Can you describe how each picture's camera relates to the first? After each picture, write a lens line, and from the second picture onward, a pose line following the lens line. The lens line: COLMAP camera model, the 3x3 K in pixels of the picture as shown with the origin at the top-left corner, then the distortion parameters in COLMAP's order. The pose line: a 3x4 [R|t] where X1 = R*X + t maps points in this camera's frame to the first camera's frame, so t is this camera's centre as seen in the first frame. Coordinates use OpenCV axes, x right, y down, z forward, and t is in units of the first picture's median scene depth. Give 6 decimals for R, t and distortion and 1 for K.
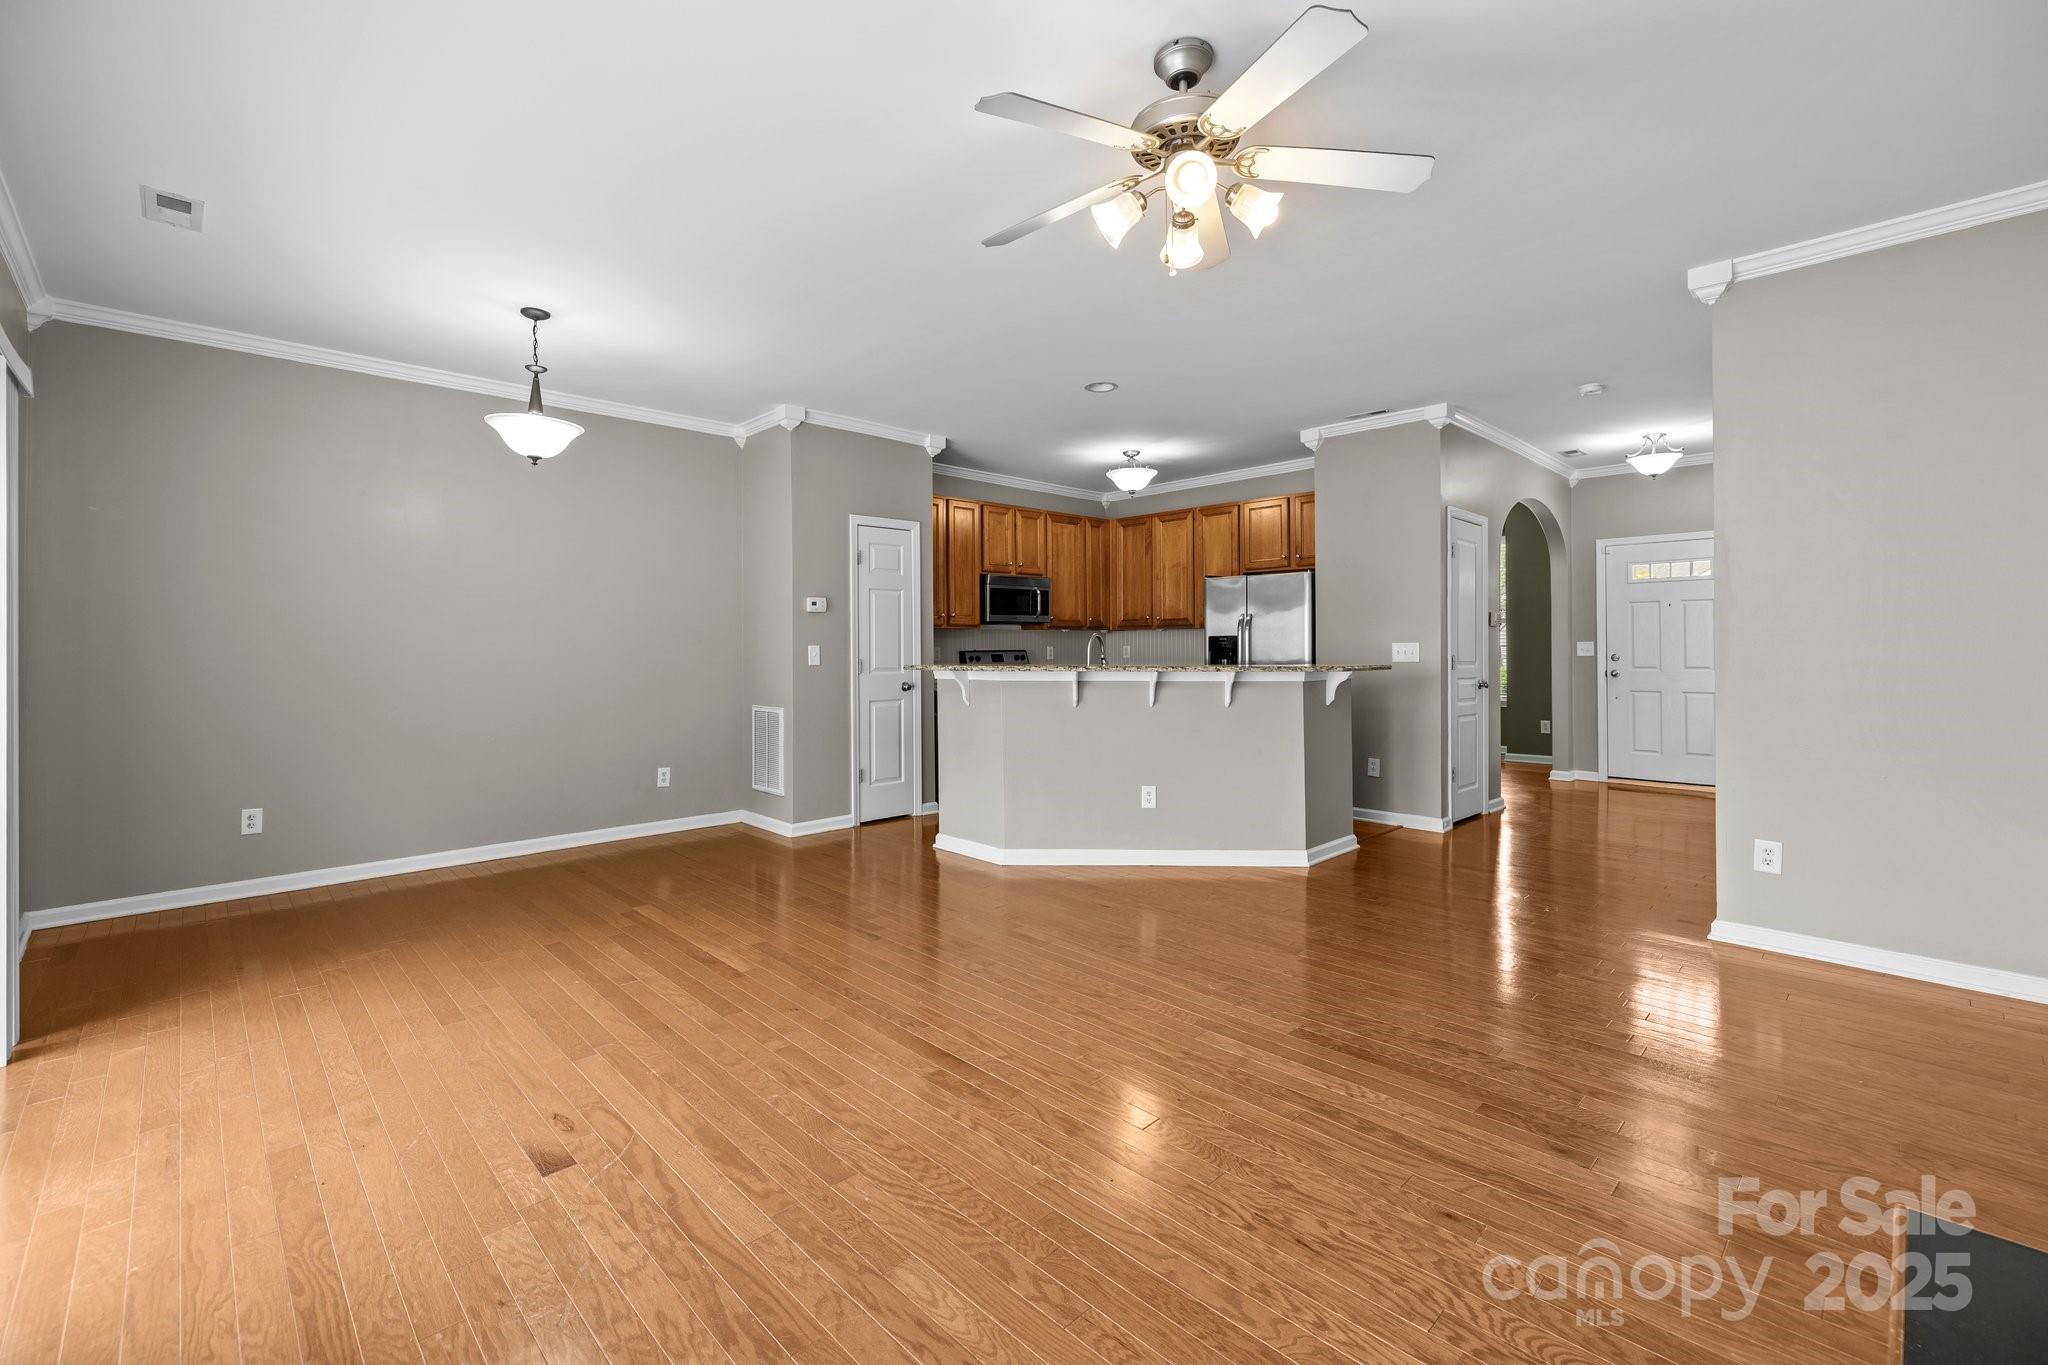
lens RADIAL K [[864.2, 0, 1004.1], [0, 864.2, 660.8], [0, 0, 1]] dist [-0.000106, -0.000872]
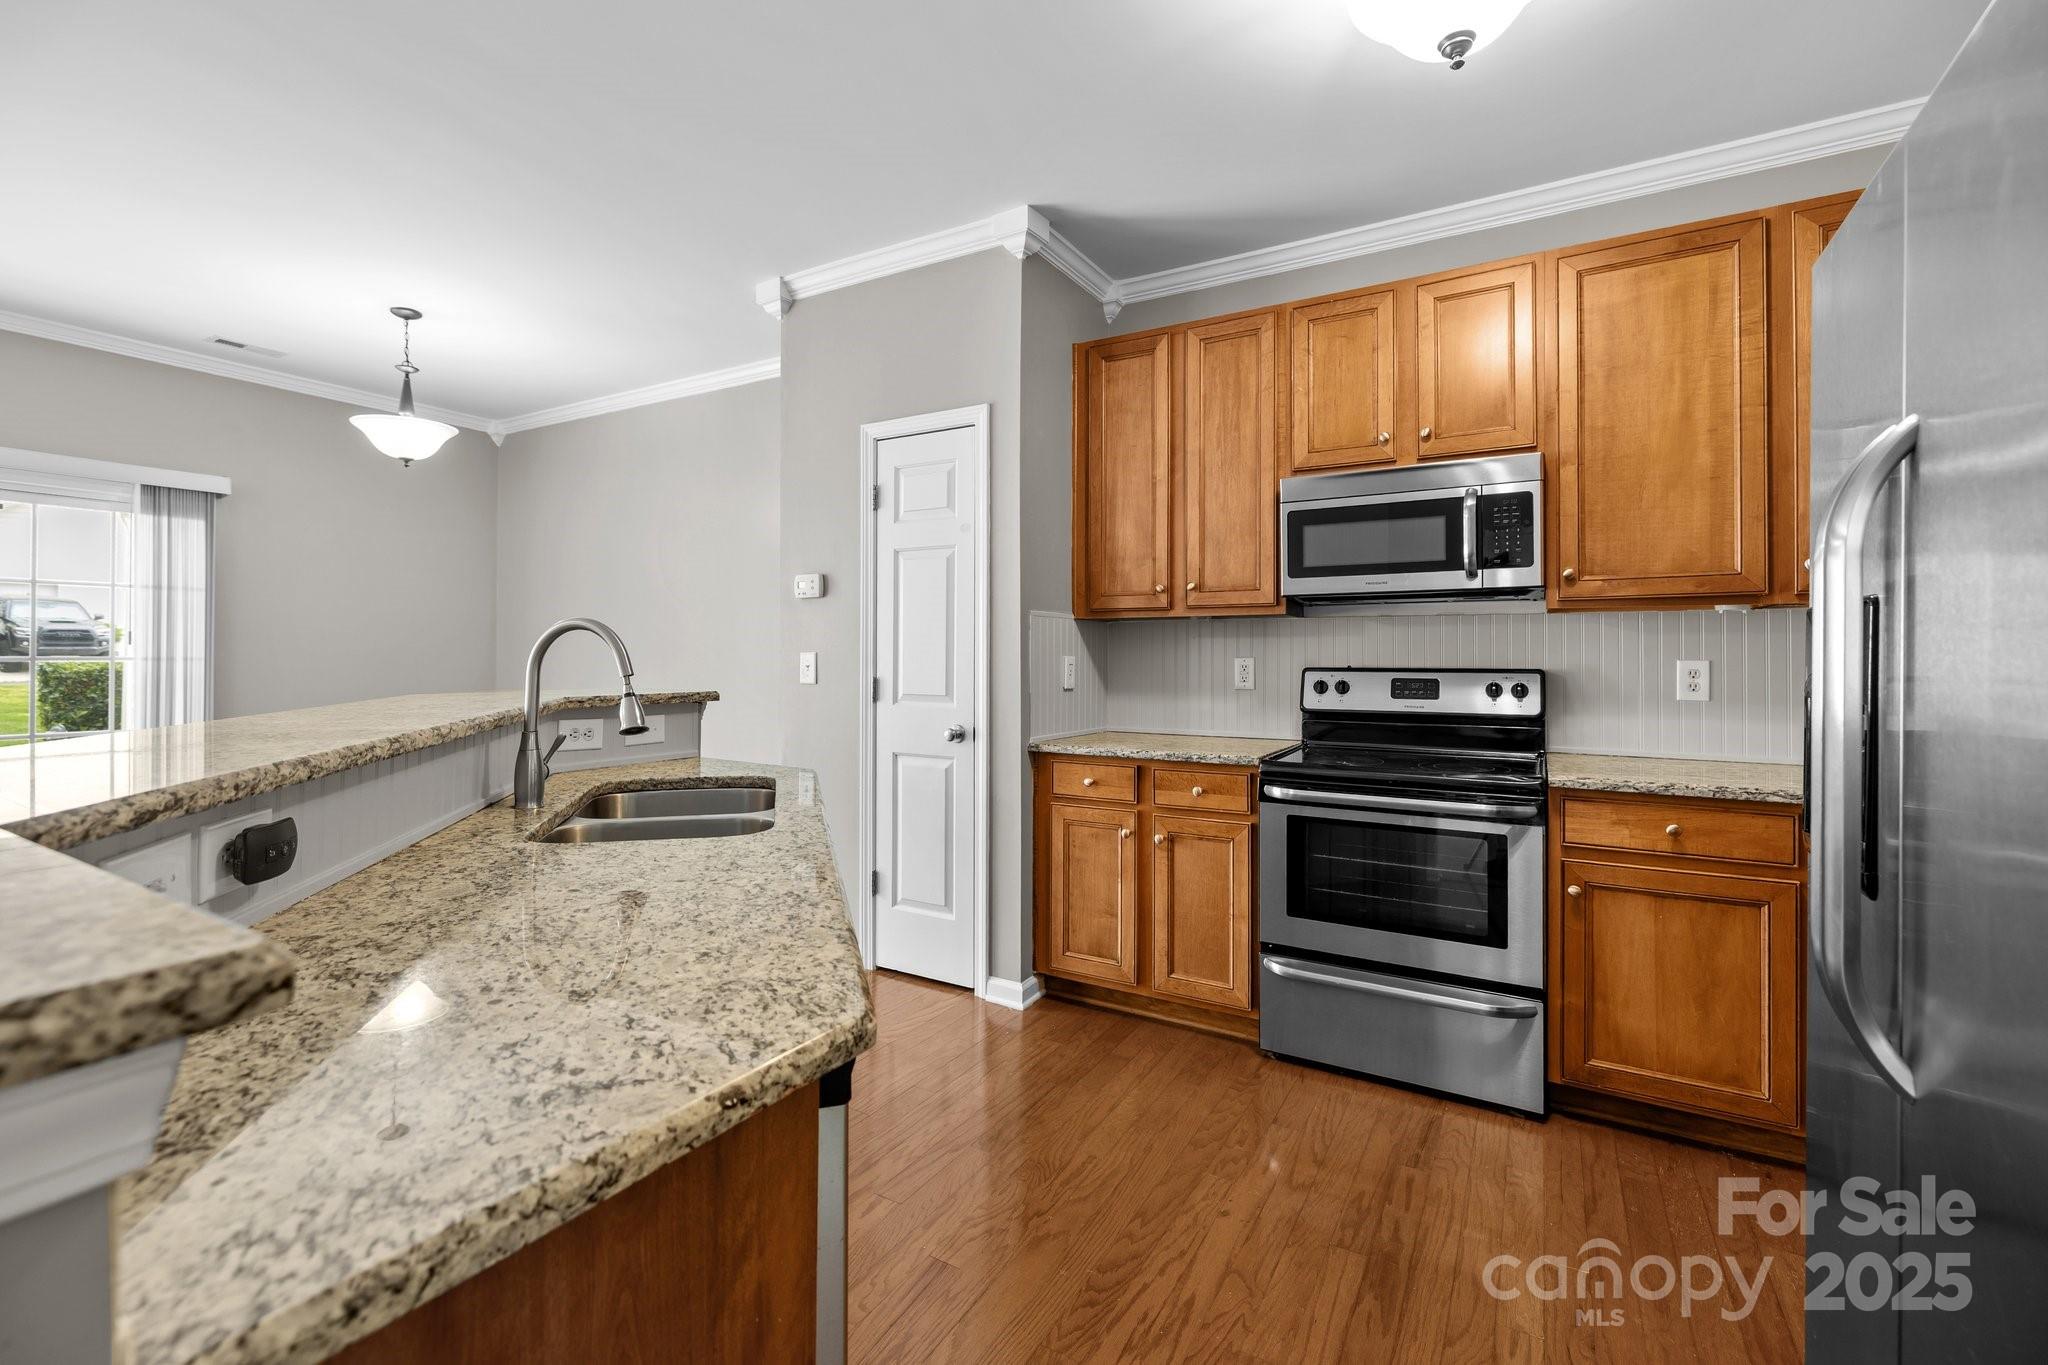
lens RADIAL K [[879.0, 0, 1019.4], [0, 879.0, 652.9], [0, 0, 1]] dist [0.000428, 0.000000]
pose [[0.278025, 0.005505, -0.960558, 0.337054], [-0.022360, 0.999750, -0.000742, -0.015695], [0.960313, 0.021684, 0.278079, 0.764282]]
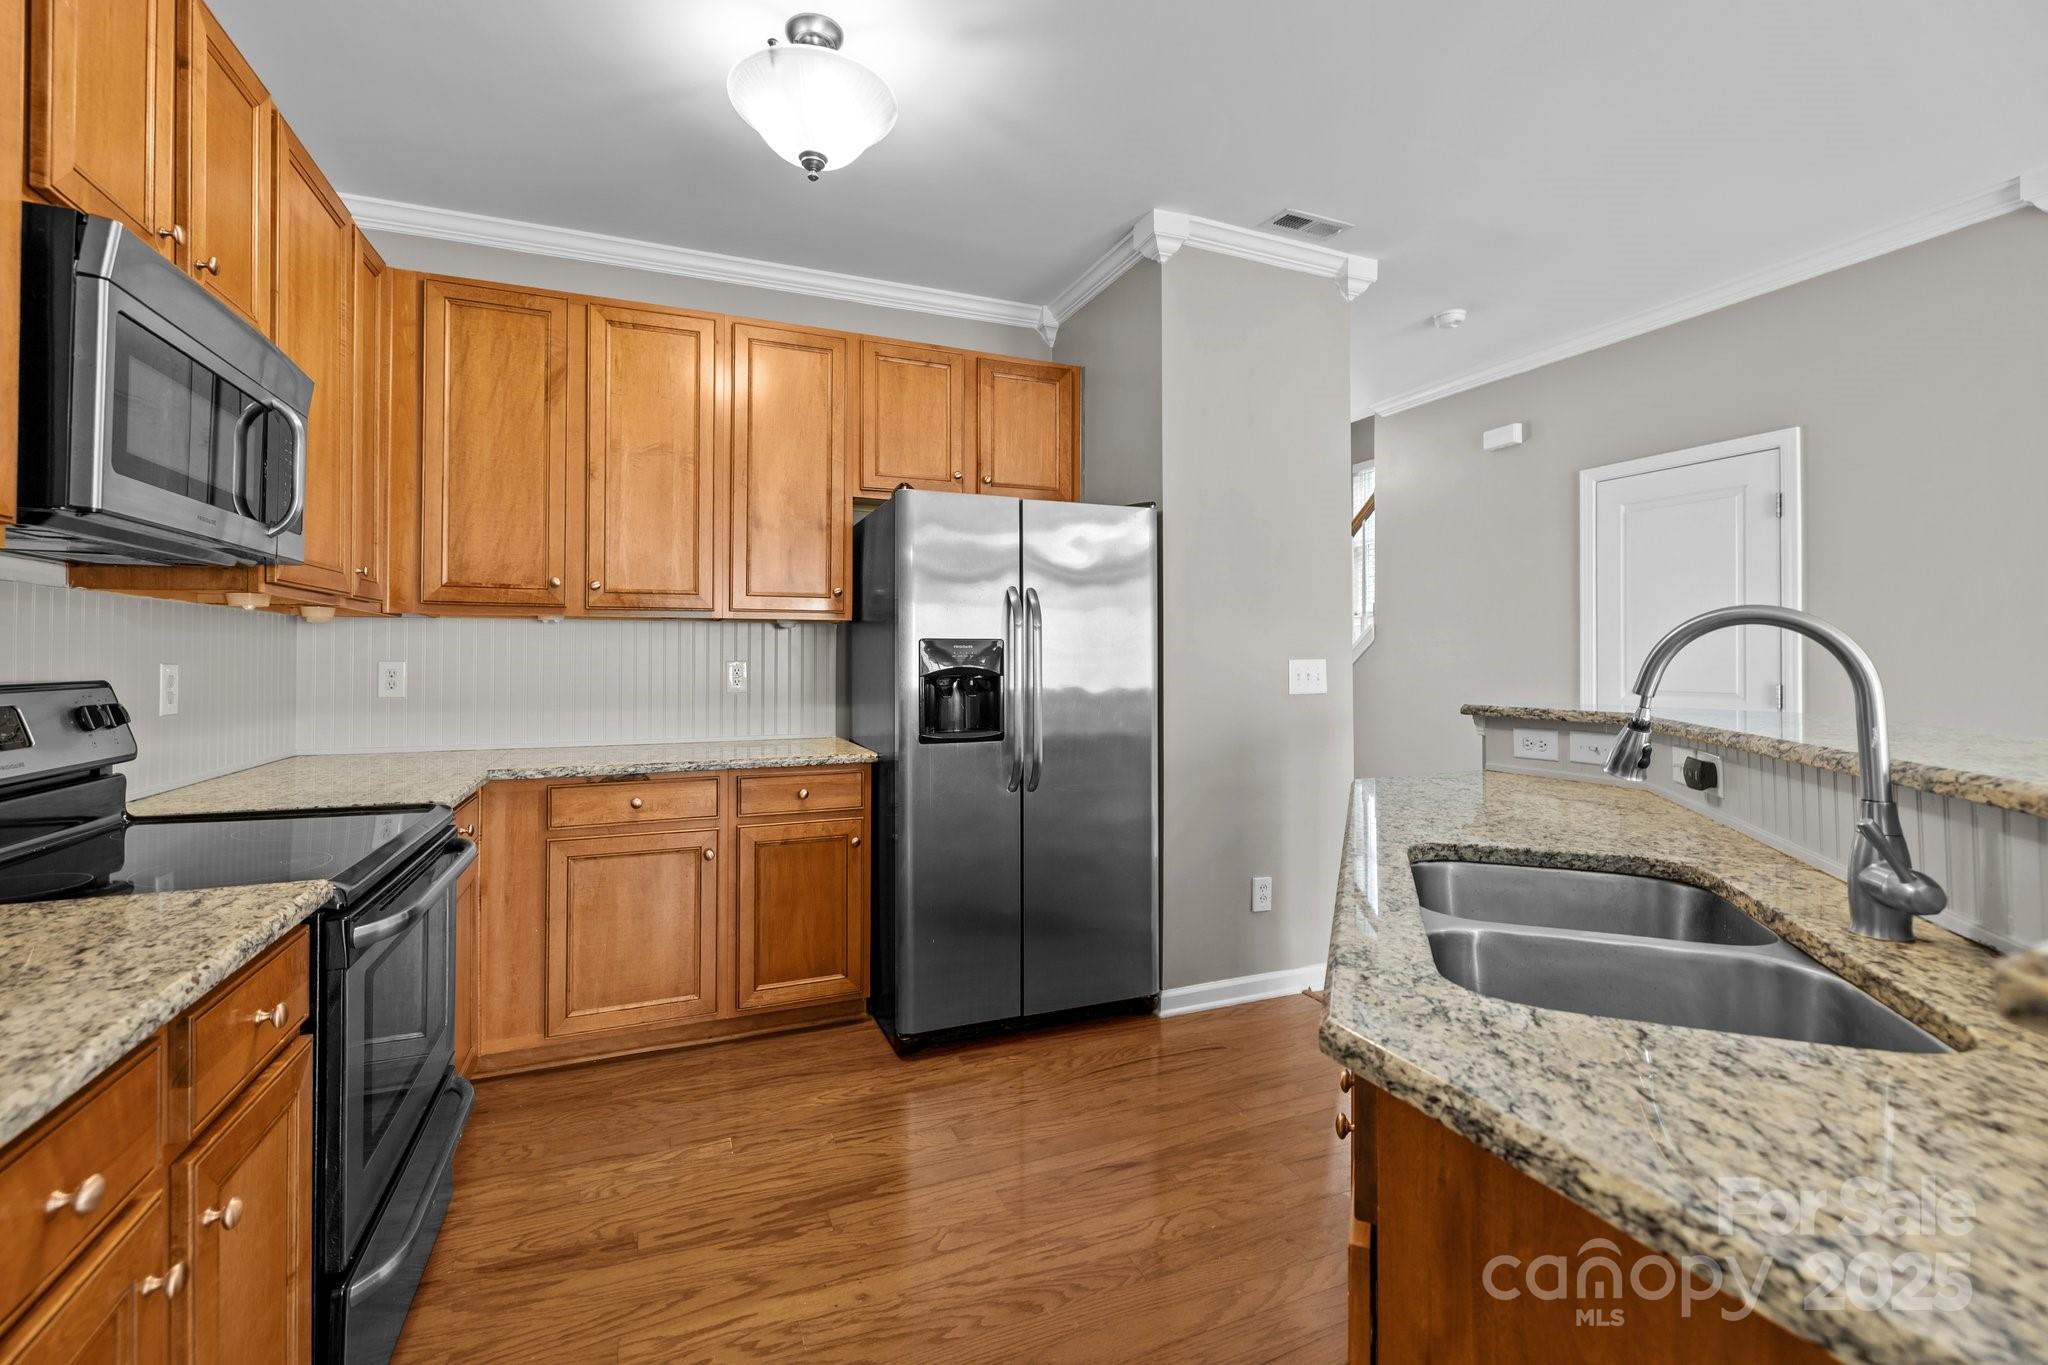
lens RADIAL K [[864.2, 0, 1005.3], [0, 864.2, 652.2], [0, 0, 1]] dist [-0.000106, -0.000872]
pose [[0.360874, 0.014614, 0.932500, -0.103886], [0.014446, 0.999670, -0.021257, -0.013208], [-0.932503, 0.021142, 0.360543, 0.780423]]
